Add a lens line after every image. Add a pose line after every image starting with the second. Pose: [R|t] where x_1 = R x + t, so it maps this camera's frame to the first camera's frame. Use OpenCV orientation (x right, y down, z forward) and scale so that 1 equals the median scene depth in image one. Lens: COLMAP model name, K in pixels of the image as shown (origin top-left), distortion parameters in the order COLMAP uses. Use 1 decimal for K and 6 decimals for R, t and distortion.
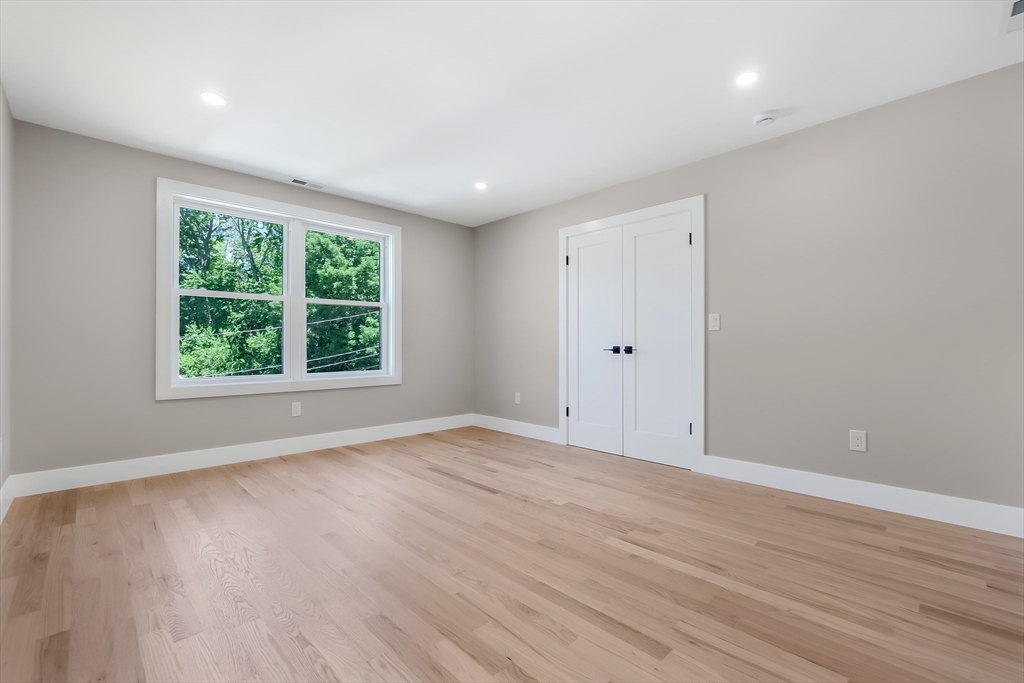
lens RADIAL K [[450.9, 0, 508.7], [0, 450.9, 342.0], [0, 0, 1]] dist [-0.003701, -0.000126]
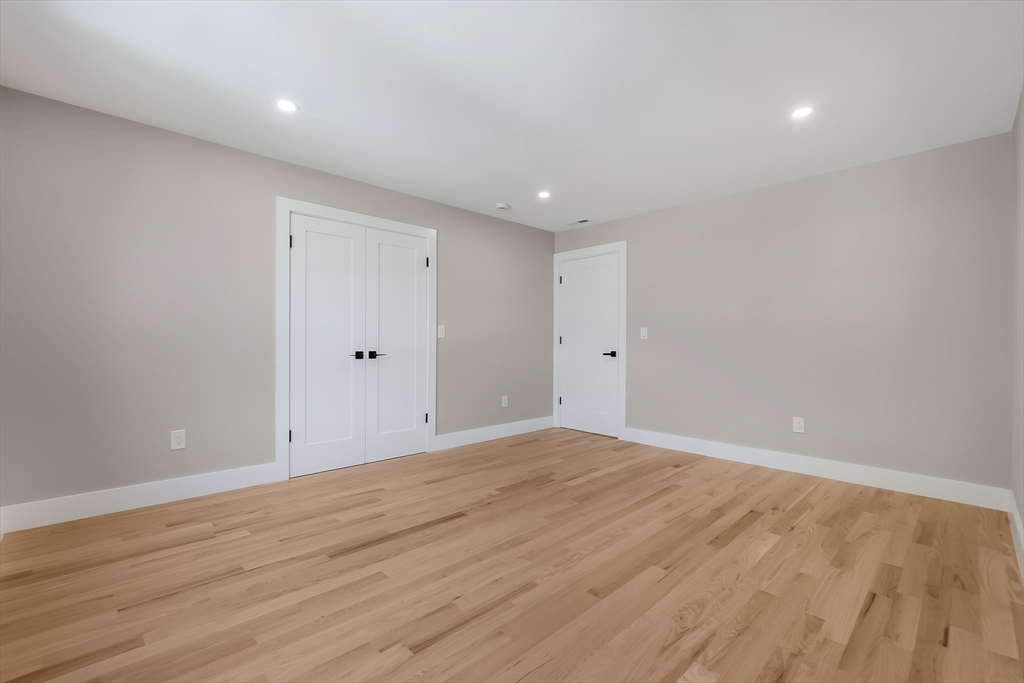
lens RADIAL K [[450.9, 0, 508.7], [0, 450.9, 342.0], [0, 0, 1]] dist [-0.003701, -0.000126]
pose [[-0.021865, 0.003637, 0.999754, -0.939004], [-0.016834, 0.999850, -0.004006, -0.015002], [-0.999619, -0.016918, -0.021801, 0.920393]]
